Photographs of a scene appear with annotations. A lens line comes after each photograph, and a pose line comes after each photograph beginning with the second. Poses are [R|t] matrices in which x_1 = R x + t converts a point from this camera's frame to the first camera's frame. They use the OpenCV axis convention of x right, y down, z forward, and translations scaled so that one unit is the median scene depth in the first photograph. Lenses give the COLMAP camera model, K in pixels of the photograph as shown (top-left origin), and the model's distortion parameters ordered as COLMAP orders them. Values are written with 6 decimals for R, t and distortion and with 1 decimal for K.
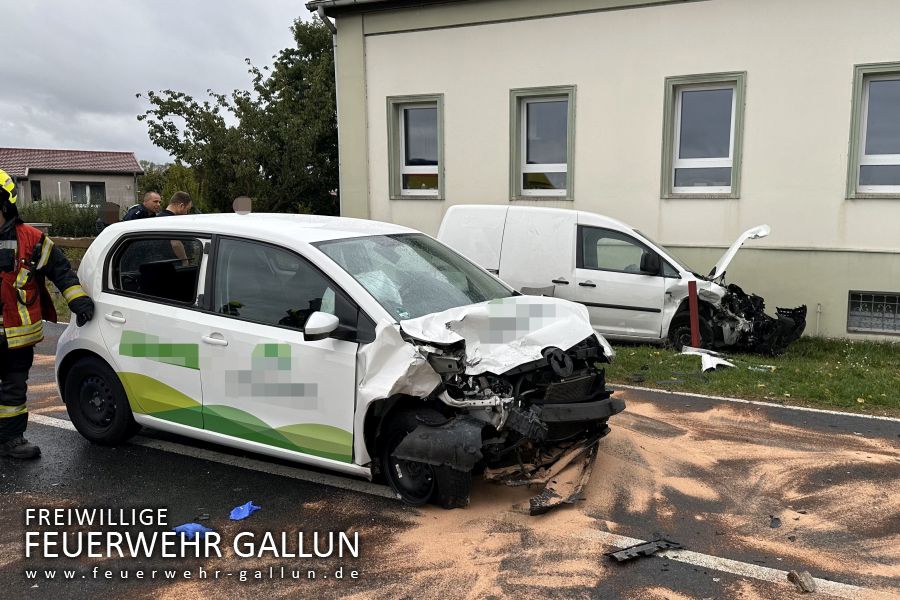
lens RADIAL K [[744.5, 0, 526.6], [0, 744.5, 303.1], [0, 0, 1]] dist [0.042884, -0.074058]
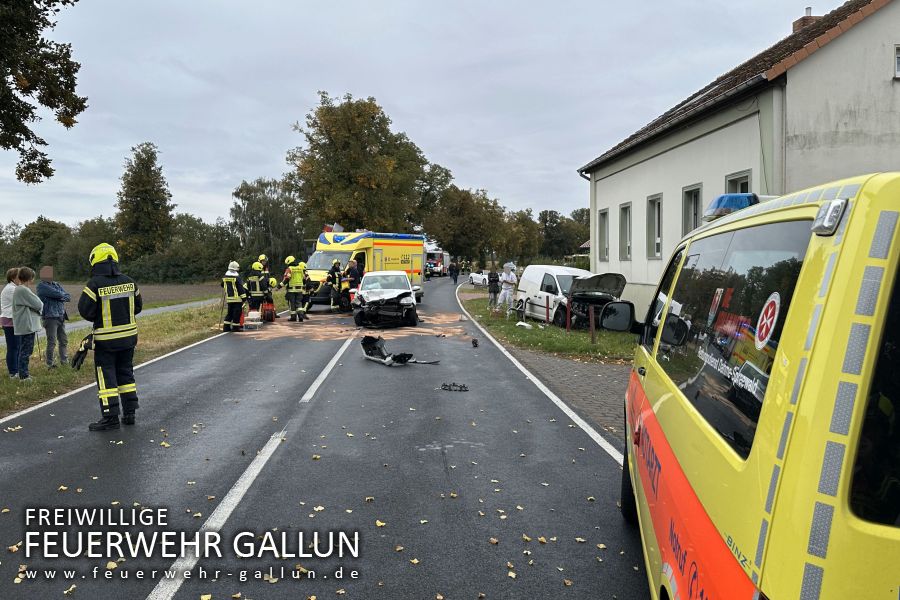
lens RADIAL K [[739.1, 0, 450.0], [0, 739.1, 300.0], [0, 0, 1]] dist [0.135312, -0.256067]
pose [[0.459878, 0.029201, -0.887502, 4.052294], [-0.093058, 0.995541, -0.015464, 0.094011], [0.883092, 0.089700, 0.460545, -0.722828]]
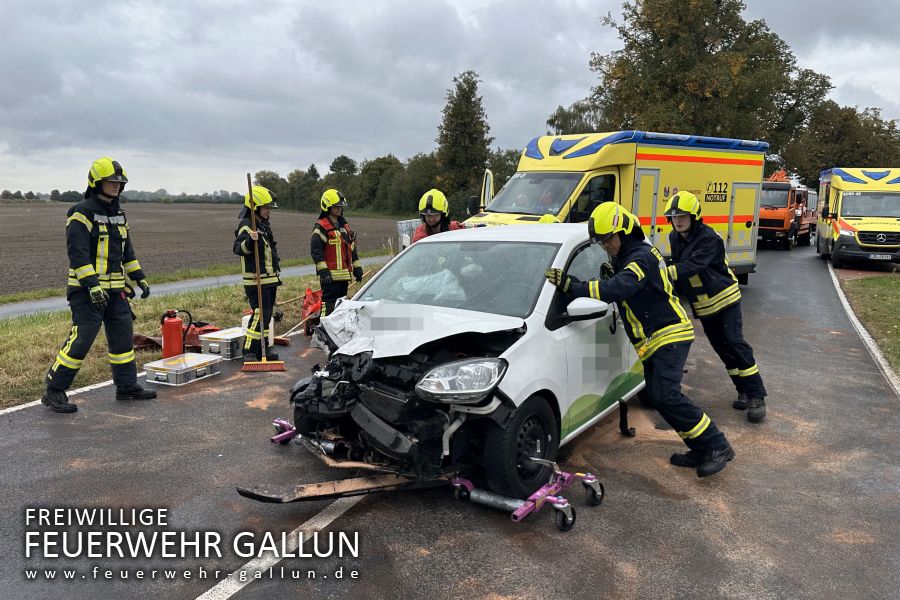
lens RADIAL K [[739.9, 0, 434.8], [0, 739.9, 302.5], [0, 0, 1]] dist [0.134969, -0.240535]
pose [[0.013598, 0.123321, -0.992274, 1.214282], [-0.133750, 0.983672, 0.120419, -0.099453], [0.990922, 0.131079, 0.029870, 0.700120]]
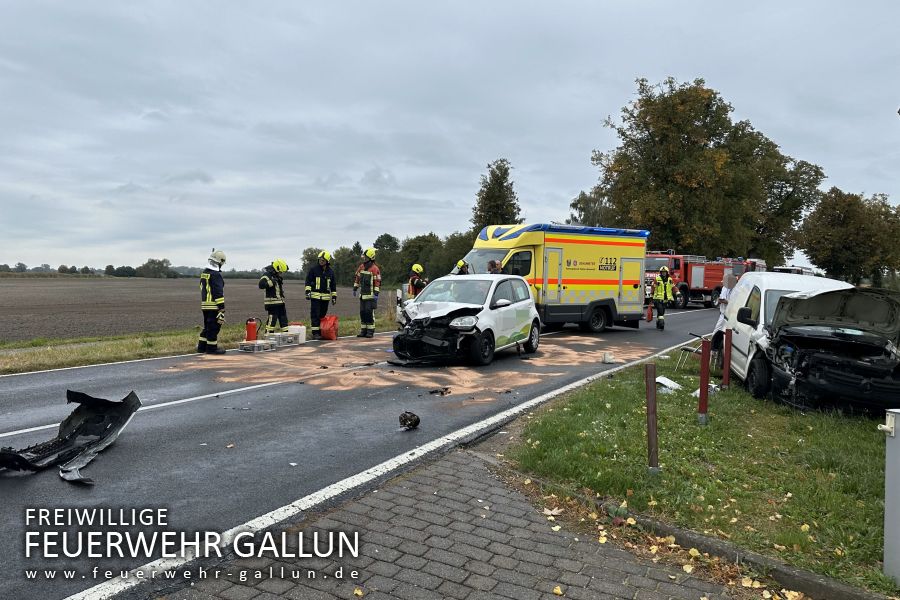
lens RADIAL K [[739.1, 0, 450.0], [0, 739.1, 300.0], [0, 0, 1]] dist [0.135312, -0.256067]
pose [[-0.024648, 0.017764, -0.999538, 2.638784], [-0.142757, 0.989533, 0.021106, -0.068263], [0.989451, 0.143211, -0.021854, 1.046910]]
